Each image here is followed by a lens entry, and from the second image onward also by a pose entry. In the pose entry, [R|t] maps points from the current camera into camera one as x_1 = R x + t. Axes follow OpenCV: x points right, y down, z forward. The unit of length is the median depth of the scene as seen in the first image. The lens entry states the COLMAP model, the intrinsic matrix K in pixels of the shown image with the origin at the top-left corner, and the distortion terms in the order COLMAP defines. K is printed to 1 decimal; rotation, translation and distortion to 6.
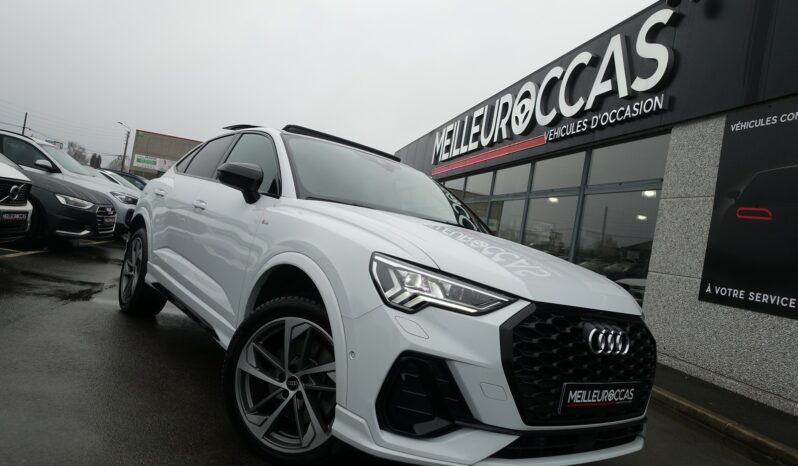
lens RADIAL K [[543.7, 0, 384.0], [0, 543.7, 233.7], [0, 0, 1]] dist [0.000667, 0.000296]
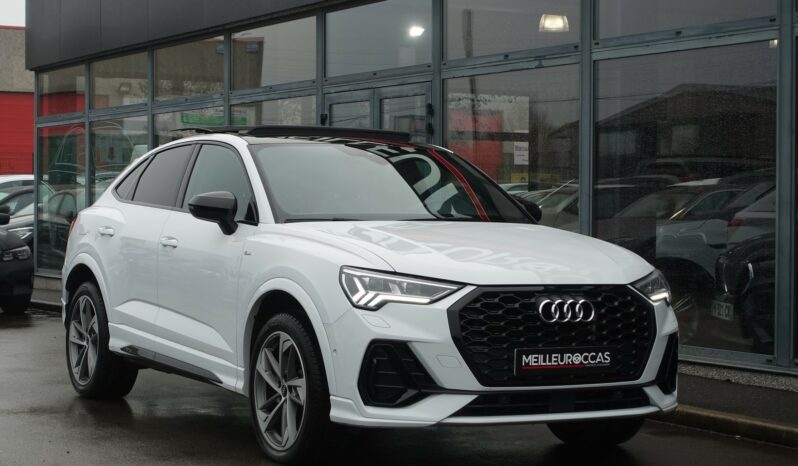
lens RADIAL K [[1734.7, 0, 399.0], [0, 1734.7, 233.0], [0, 0, 1]] dist [-0.148343, -0.062735]
pose [[0.977690, -0.165532, -0.129314, 0.590313], [0.167407, 0.985881, 0.003686, -0.029191], [0.126879, -0.025251, 0.991597, -2.655922]]
